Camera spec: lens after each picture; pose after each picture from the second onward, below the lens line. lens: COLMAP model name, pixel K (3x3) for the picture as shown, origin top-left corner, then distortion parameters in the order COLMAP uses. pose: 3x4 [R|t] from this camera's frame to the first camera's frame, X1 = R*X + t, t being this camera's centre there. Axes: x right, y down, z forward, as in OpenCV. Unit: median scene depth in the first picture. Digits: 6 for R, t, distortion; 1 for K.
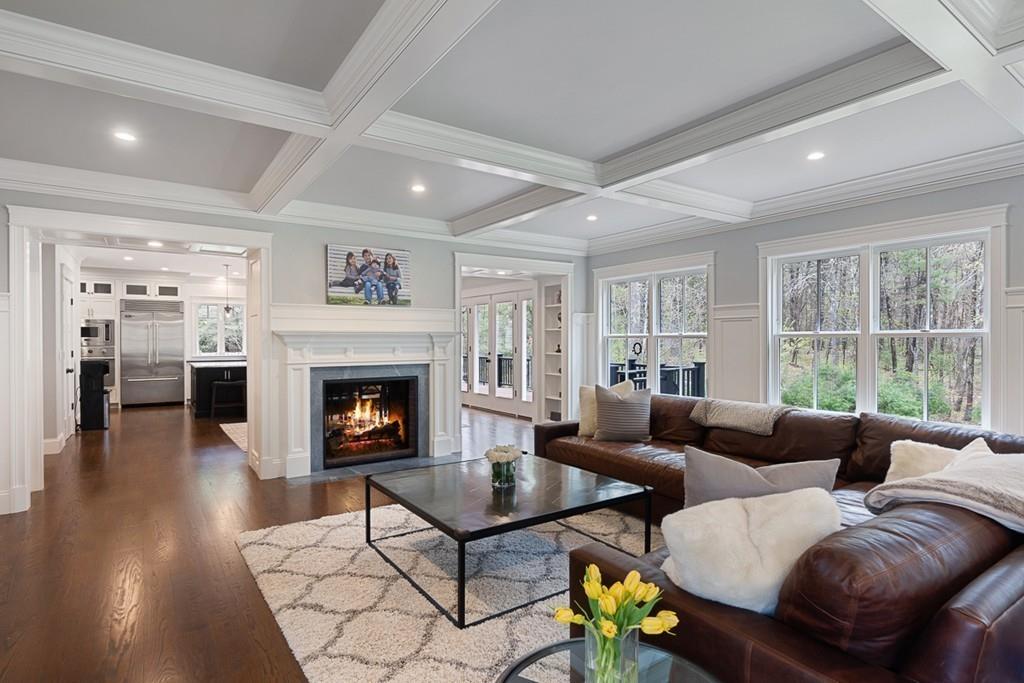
lens RADIAL K [[540.3, 0, 511.8], [0, 540.3, 345.8], [0, 0, 1]] dist [0.008847, 0.000359]
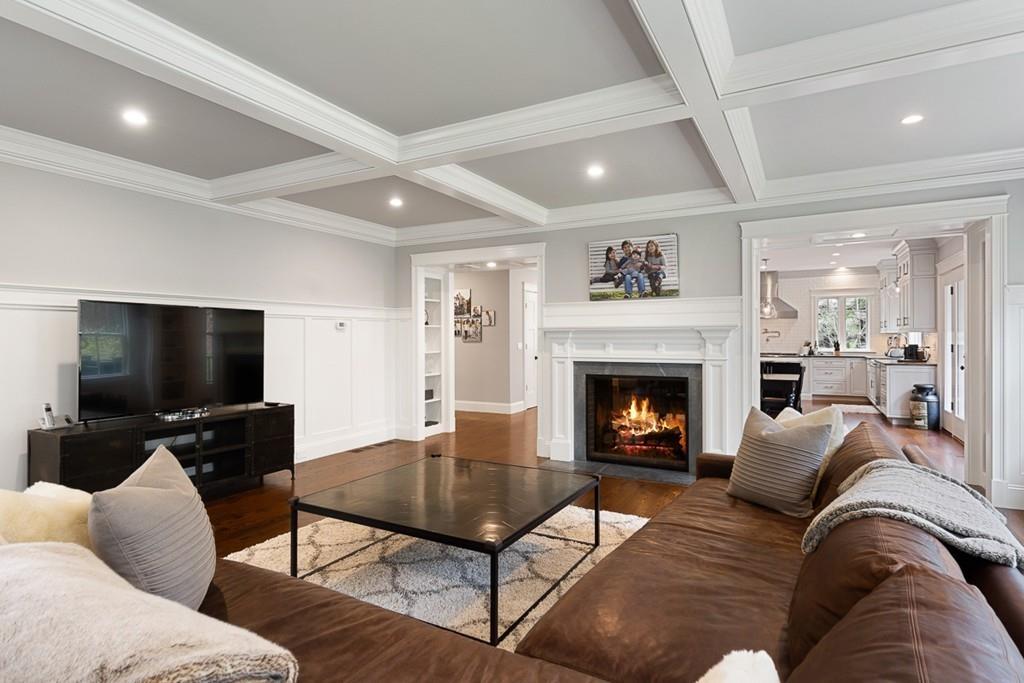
lens RADIAL K [[540.3, 0, 481.8], [0, 540.3, 329.6], [0, 0, 1]] dist [0.008847, 0.000359]
pose [[0.423718, -0.010635, -0.905732, 0.480826], [-0.007908, 0.999850, -0.015440, -0.004387], [0.905759, 0.013704, 0.423571, 0.360104]]
